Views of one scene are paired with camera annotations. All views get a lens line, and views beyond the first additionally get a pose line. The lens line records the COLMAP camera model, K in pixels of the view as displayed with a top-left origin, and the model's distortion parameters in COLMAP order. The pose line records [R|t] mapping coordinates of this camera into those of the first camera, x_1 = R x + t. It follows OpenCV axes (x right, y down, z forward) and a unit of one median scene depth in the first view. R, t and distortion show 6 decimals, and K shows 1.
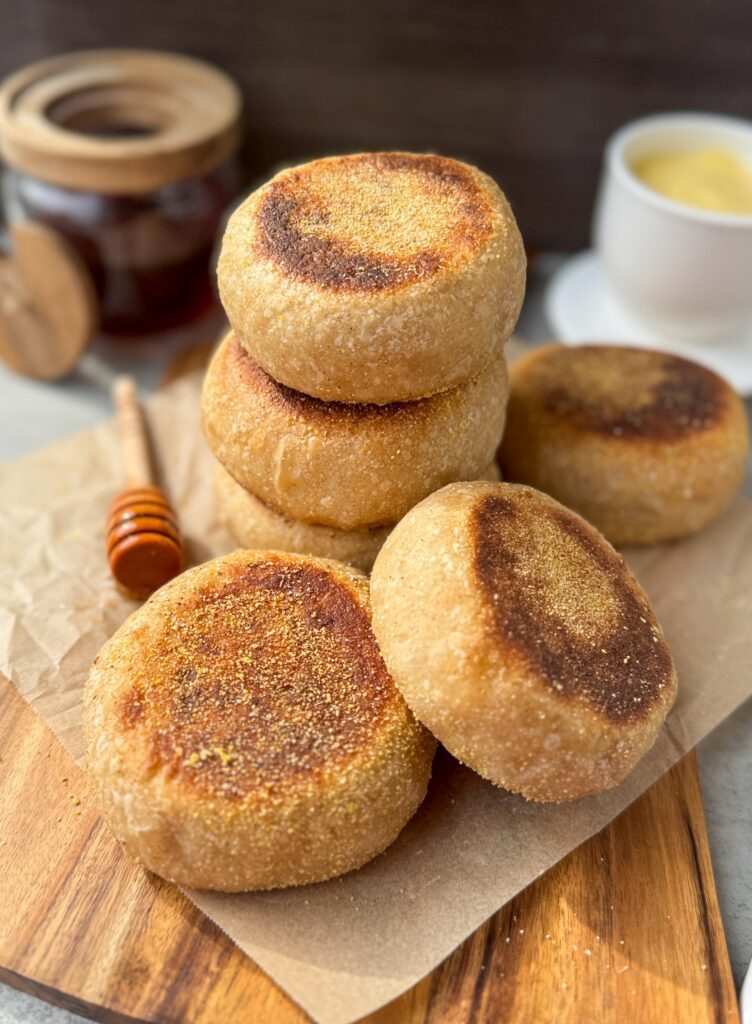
lens RADIAL K [[978.7, 0, 359.5], [0, 978.7, 531.0], [0, 0, 1]] dist [0.123698, 0.000000]
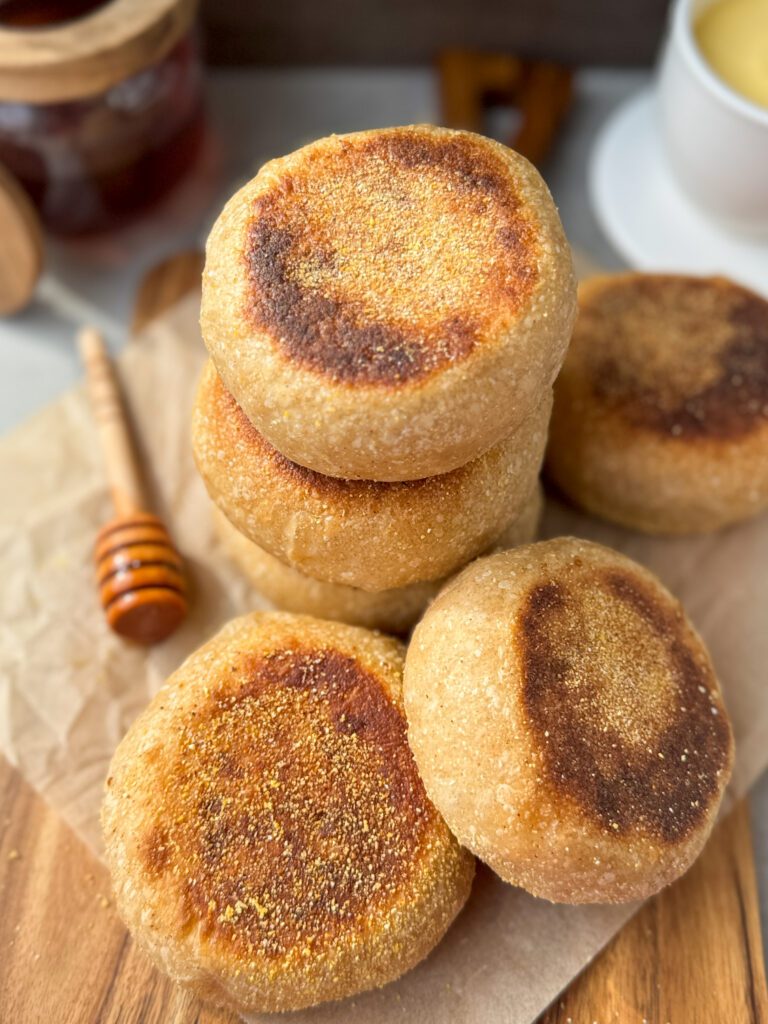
lens RADIAL K [[1066.8, 0, 374.6], [0, 1066.8, 537.4], [0, 0, 1]] dist [0.085914, 0.000000]
pose [[0.998791, -0.048593, 0.007423, -0.016089], [0.044180, 0.953587, 0.297859, -0.367289], [-0.021553, -0.297171, 0.954581, 0.102725]]
